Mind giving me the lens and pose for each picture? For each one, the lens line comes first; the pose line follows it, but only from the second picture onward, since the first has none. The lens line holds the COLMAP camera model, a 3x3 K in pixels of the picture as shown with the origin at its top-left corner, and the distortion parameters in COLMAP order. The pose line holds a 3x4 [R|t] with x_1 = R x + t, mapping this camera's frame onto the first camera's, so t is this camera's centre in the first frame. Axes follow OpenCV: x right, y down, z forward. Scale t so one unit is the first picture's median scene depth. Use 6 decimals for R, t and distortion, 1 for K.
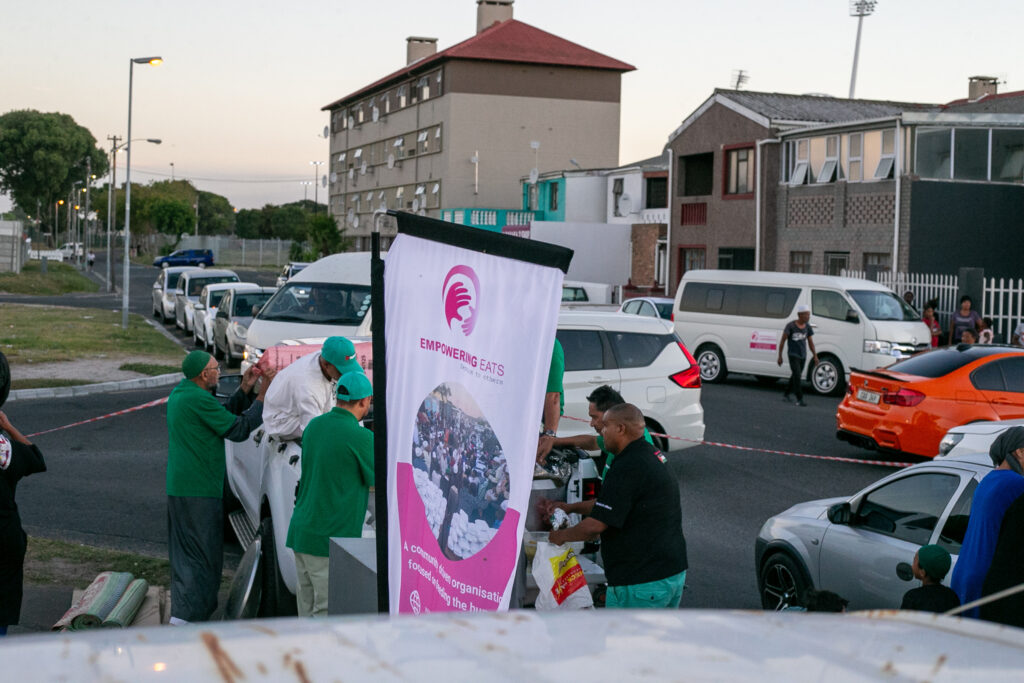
lens RADIAL K [[1484.0, 0, 512.0], [0, 1484.0, 341.5], [0, 0, 1]] dist [-0.089748, -0.087277]
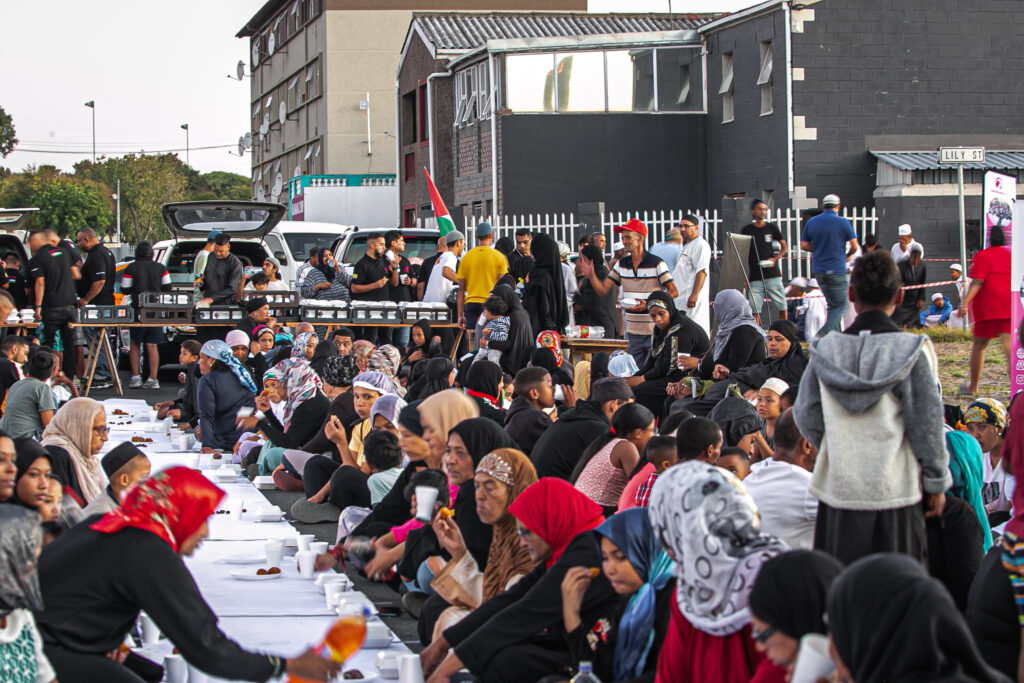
lens RADIAL K [[2954.0, 0, 512.0], [0, 2954.0, 341.5], [0, 0, 1]] dist [-0.322711, -0.342717]
pose [[0.988575, -0.036312, -0.146290, 0.521614], [0.030650, 0.998698, -0.040770, 0.096696], [0.147580, 0.035821, 0.988401, -0.730898]]
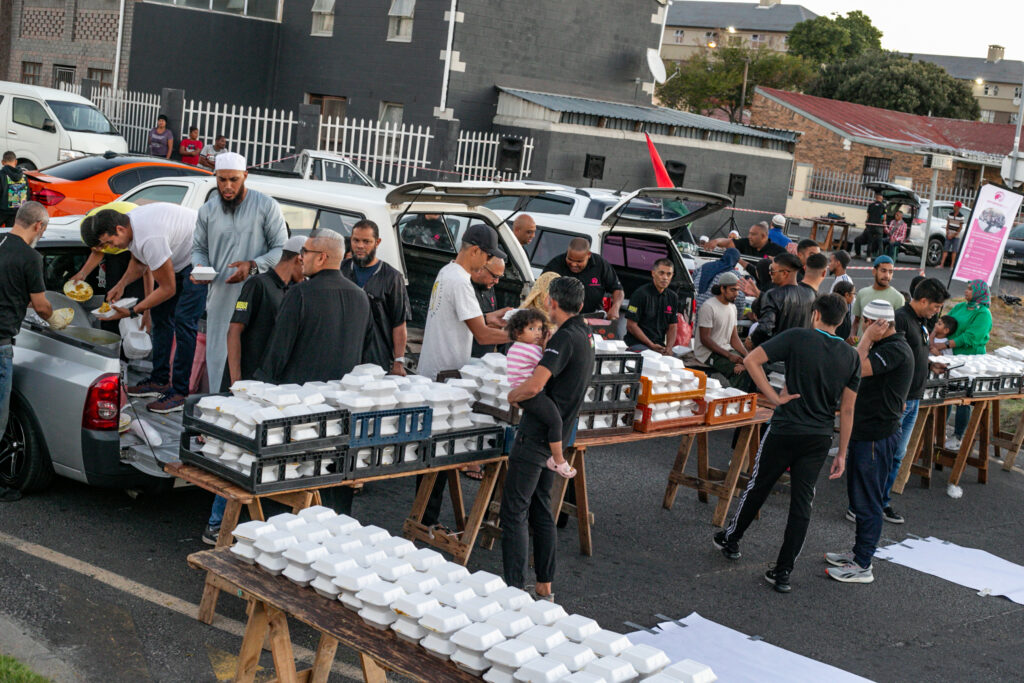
lens RADIAL K [[1477.1, 0, 512.0], [0, 1477.1, 341.5], [0, 0, 1]] dist [-0.086104, -0.083410]
pose [[0.891318, 0.013074, 0.453189, 0.043611], [-0.066874, 0.992442, 0.102894, 0.004971], [-0.448419, -0.122018, 0.885456, -0.062382]]
